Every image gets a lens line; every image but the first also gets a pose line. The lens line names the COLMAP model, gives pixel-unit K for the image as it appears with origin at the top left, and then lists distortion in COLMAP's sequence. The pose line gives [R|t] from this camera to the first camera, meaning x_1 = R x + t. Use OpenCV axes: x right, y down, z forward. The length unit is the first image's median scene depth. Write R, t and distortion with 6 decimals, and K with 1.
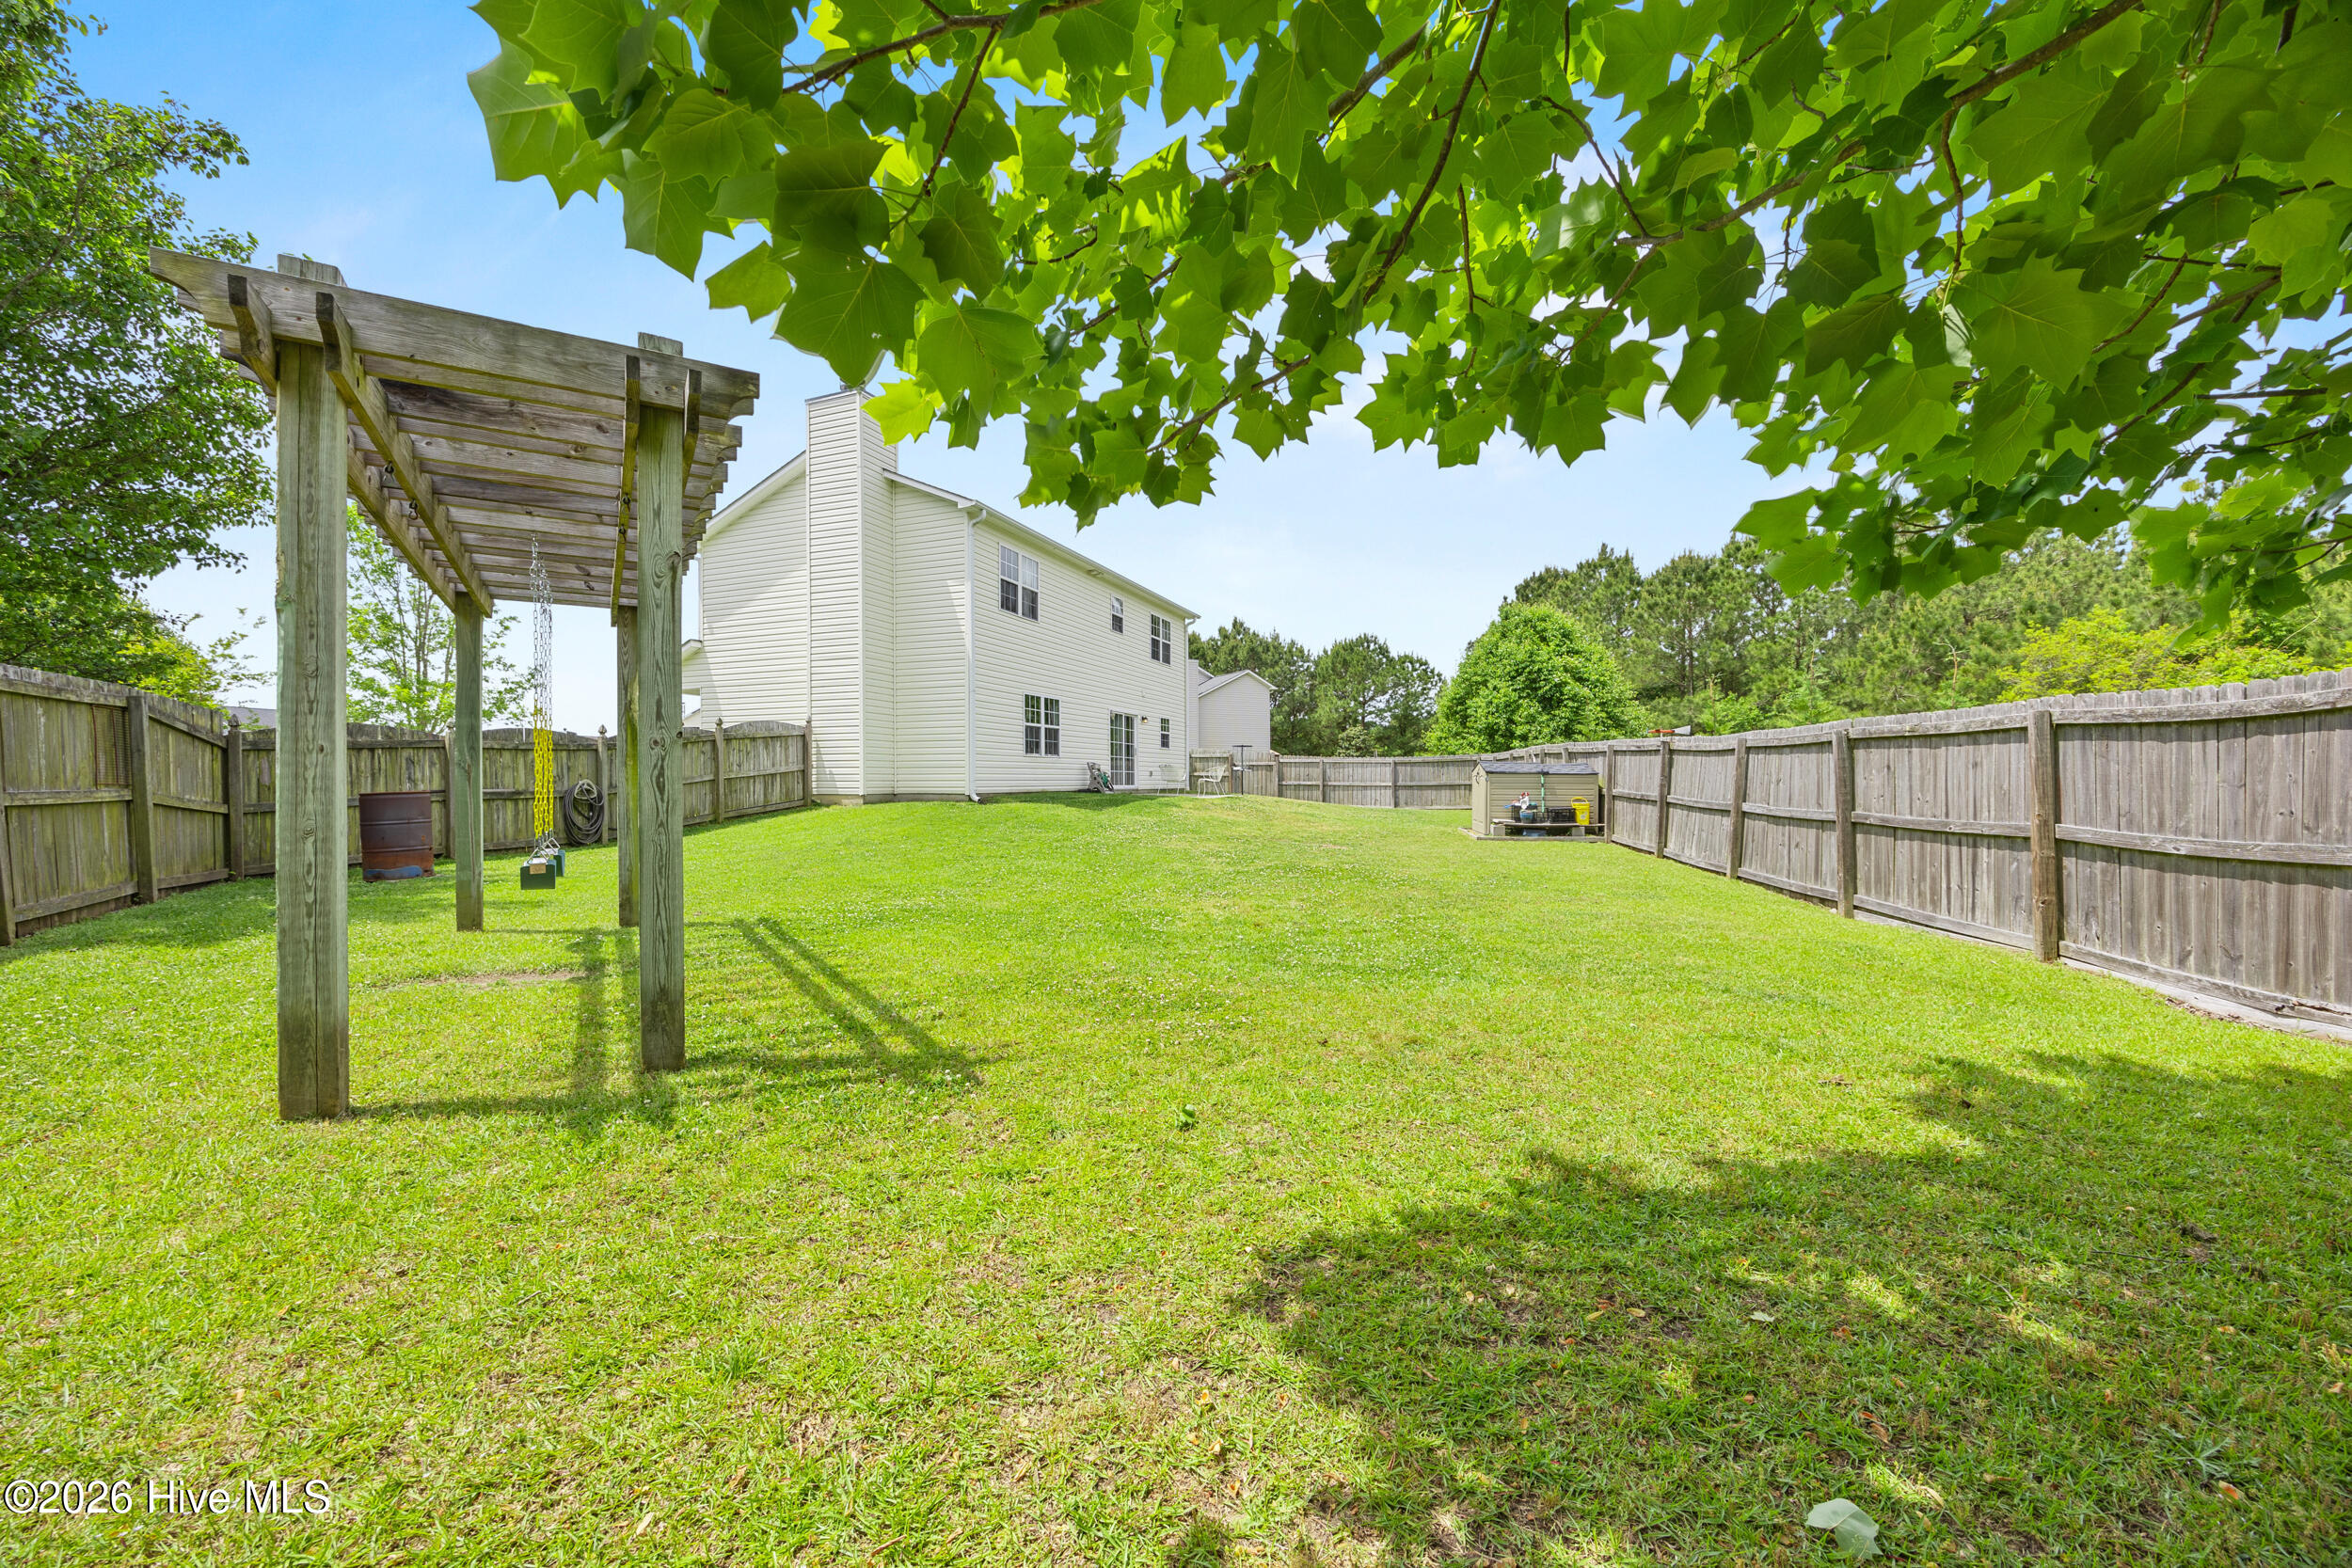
lens RADIAL K [[911.5, 0, 1169.7], [0, 911.5, 789.1], [0, 0, 1]] dist [-0.000540, 0.001613]
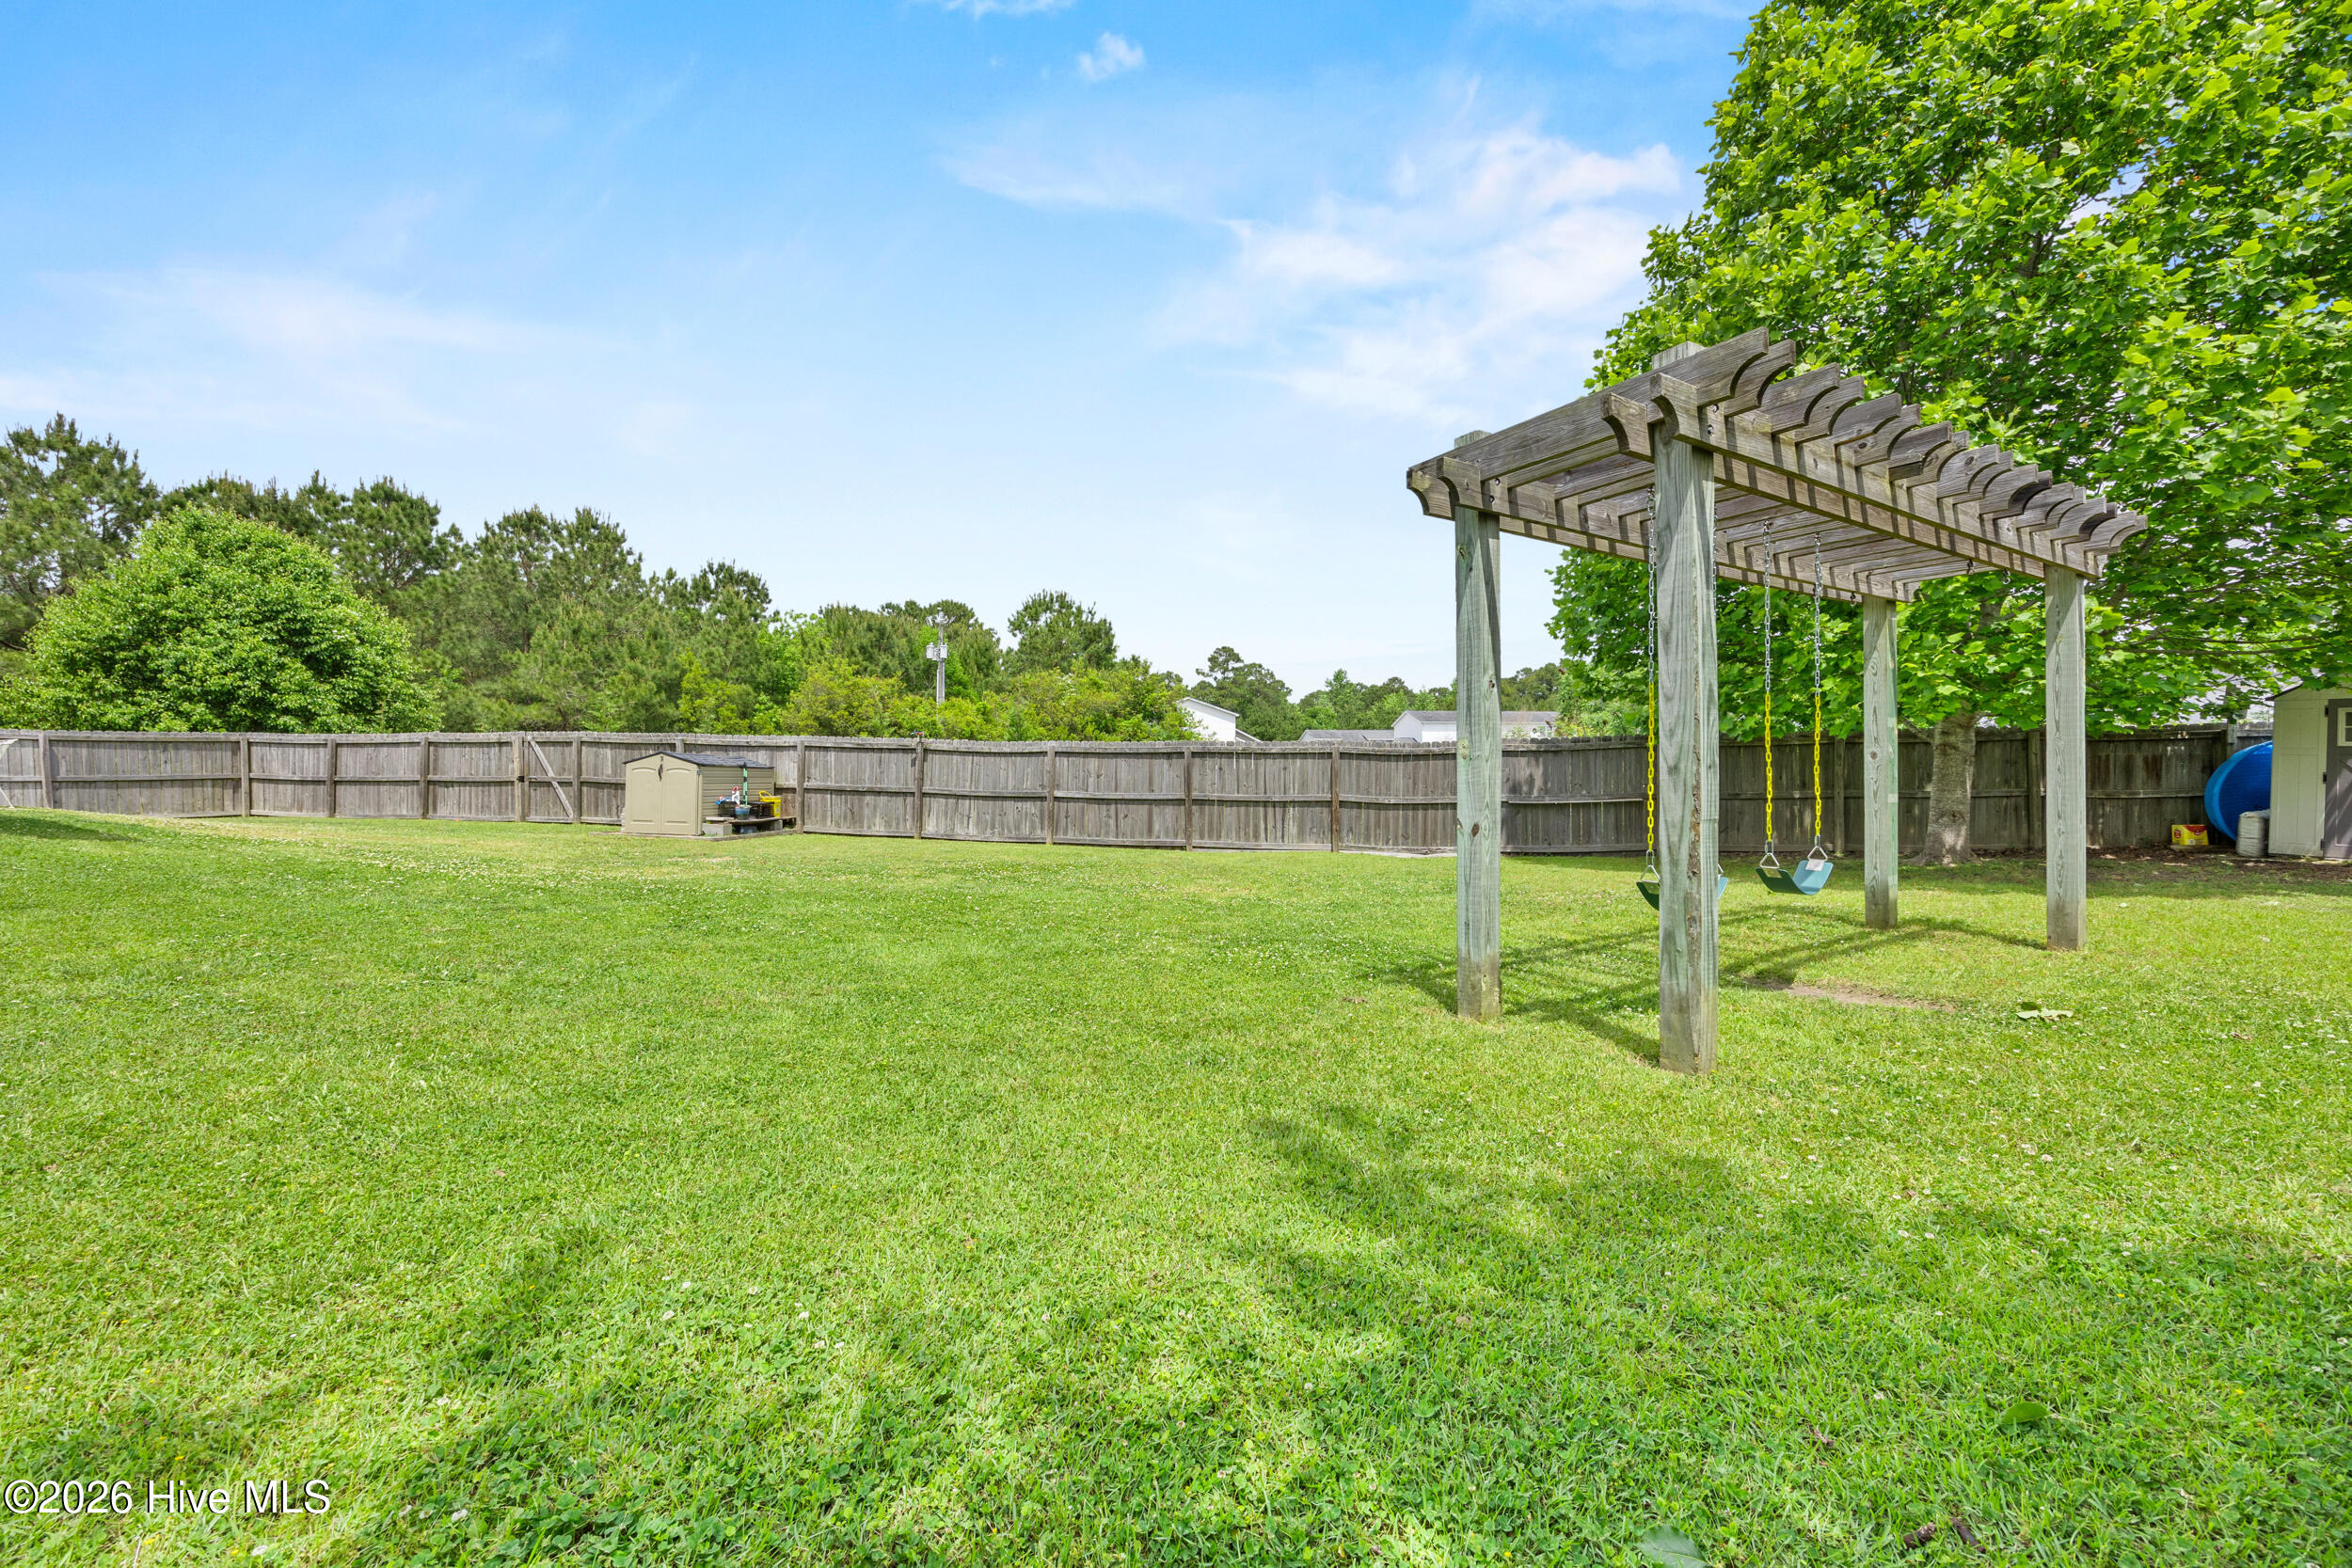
lens RADIAL K [[911.5, 0, 1174.0], [0, 911.5, 774.3], [0, 0, 1]] dist [-0.000540, 0.001613]
pose [[0.019845, 0.002365, 0.999800, -0.593119], [0.005416, 0.999982, -0.002473, -0.004621], [-0.999788, 0.005464, 0.019832, 0.574732]]
